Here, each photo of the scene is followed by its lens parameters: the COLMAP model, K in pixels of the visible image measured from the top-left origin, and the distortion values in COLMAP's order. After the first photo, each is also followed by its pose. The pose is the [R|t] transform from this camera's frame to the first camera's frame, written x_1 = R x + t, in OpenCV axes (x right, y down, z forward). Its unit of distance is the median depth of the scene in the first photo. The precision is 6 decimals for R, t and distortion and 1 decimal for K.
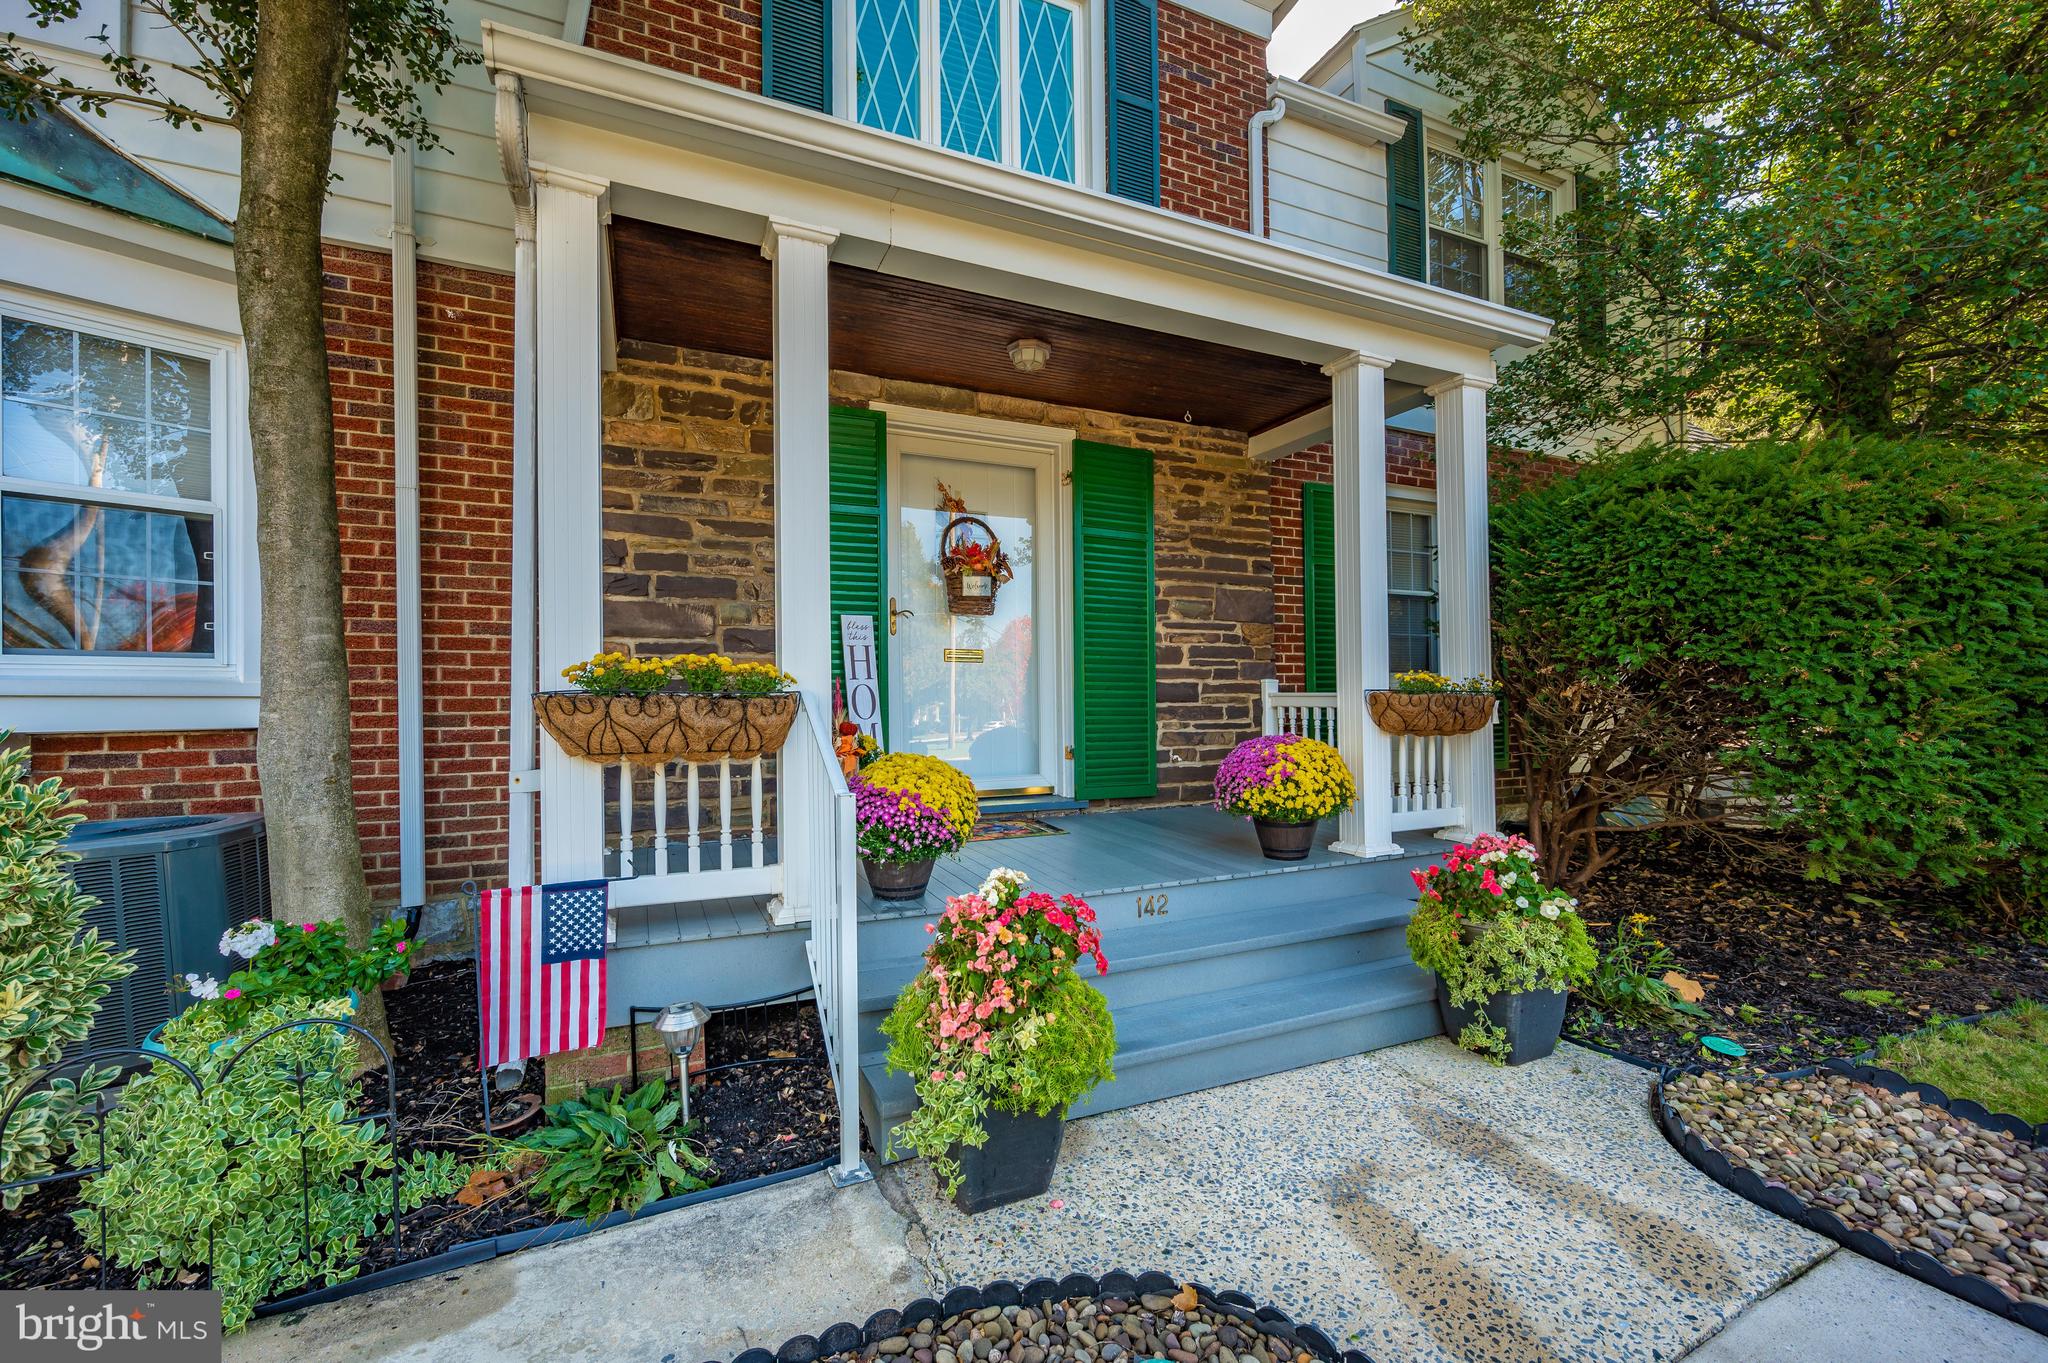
lens RADIAL K [[822.5, 0, 1008.6], [0, 822.5, 698.9], [0, 0, 1]] dist [-0.000241, 0.000047]
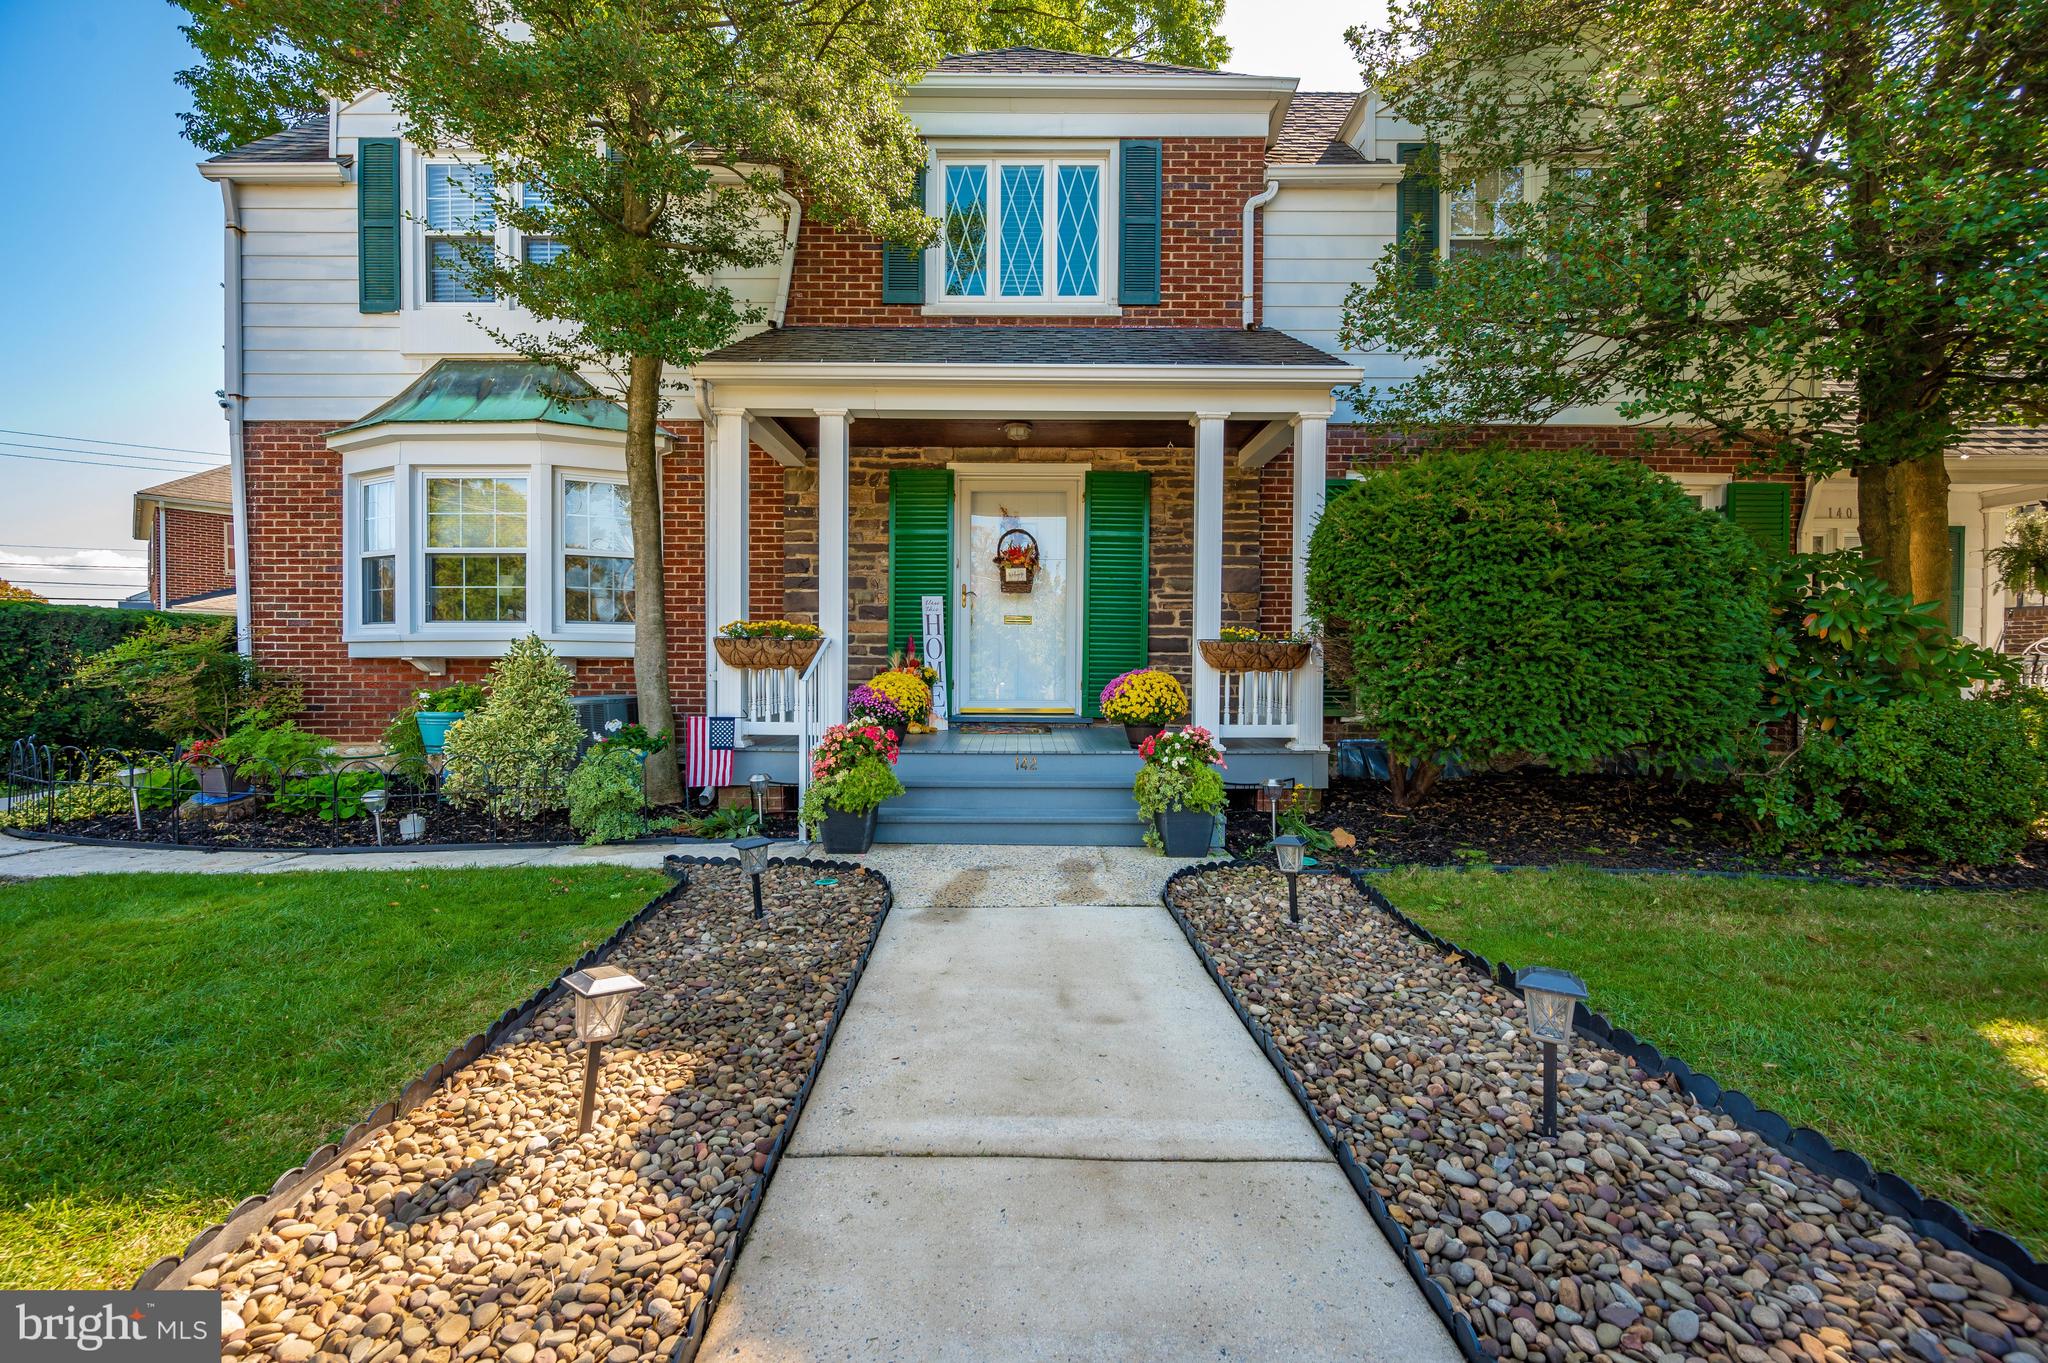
lens RADIAL K [[803.9, 0, 1023.4], [0, 803.9, 684.7], [0, 0, 1]] dist [0.000048, 0.000209]
pose [[0.914126, 0.021211, -0.404875, 0.664916], [-0.011151, 0.999568, 0.027190, 0.031453], [0.405277, -0.020341, 0.913968, -0.423049]]
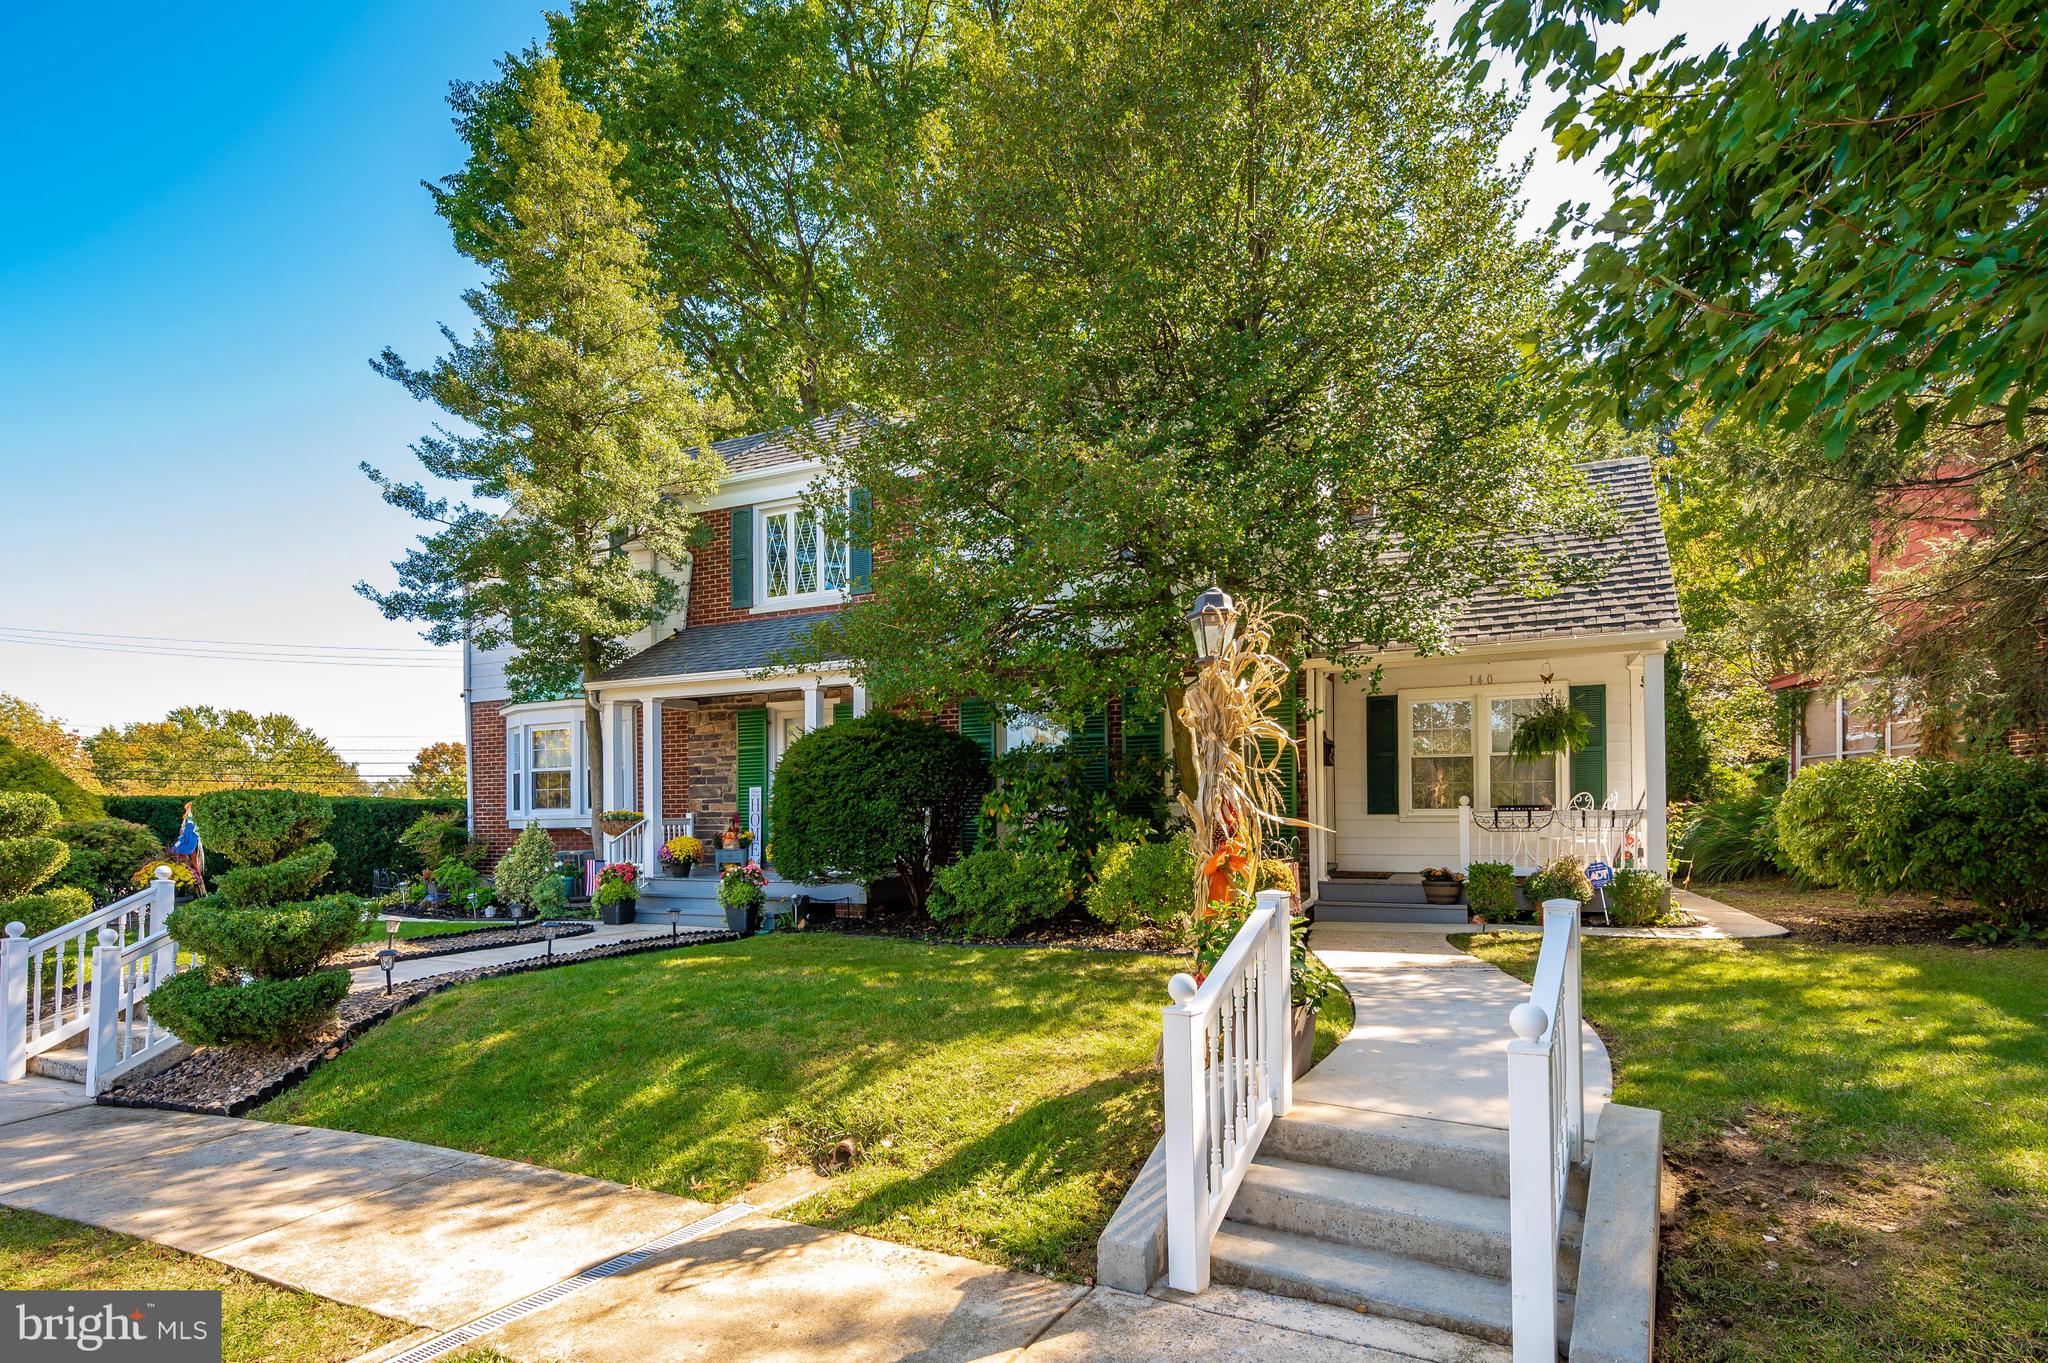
lens RADIAL K [[1081.0, 0, 1027.7], [0, 1081.0, 813.6], [0, 0, 1]] dist [-0.007503, 0.000183]
pose [[0.645512, 0.000229, -0.763750, 3.166226], [0.008664, 0.999933, 0.007622, -0.036806], [0.763701, -0.011538, 0.645467, -0.607805]]
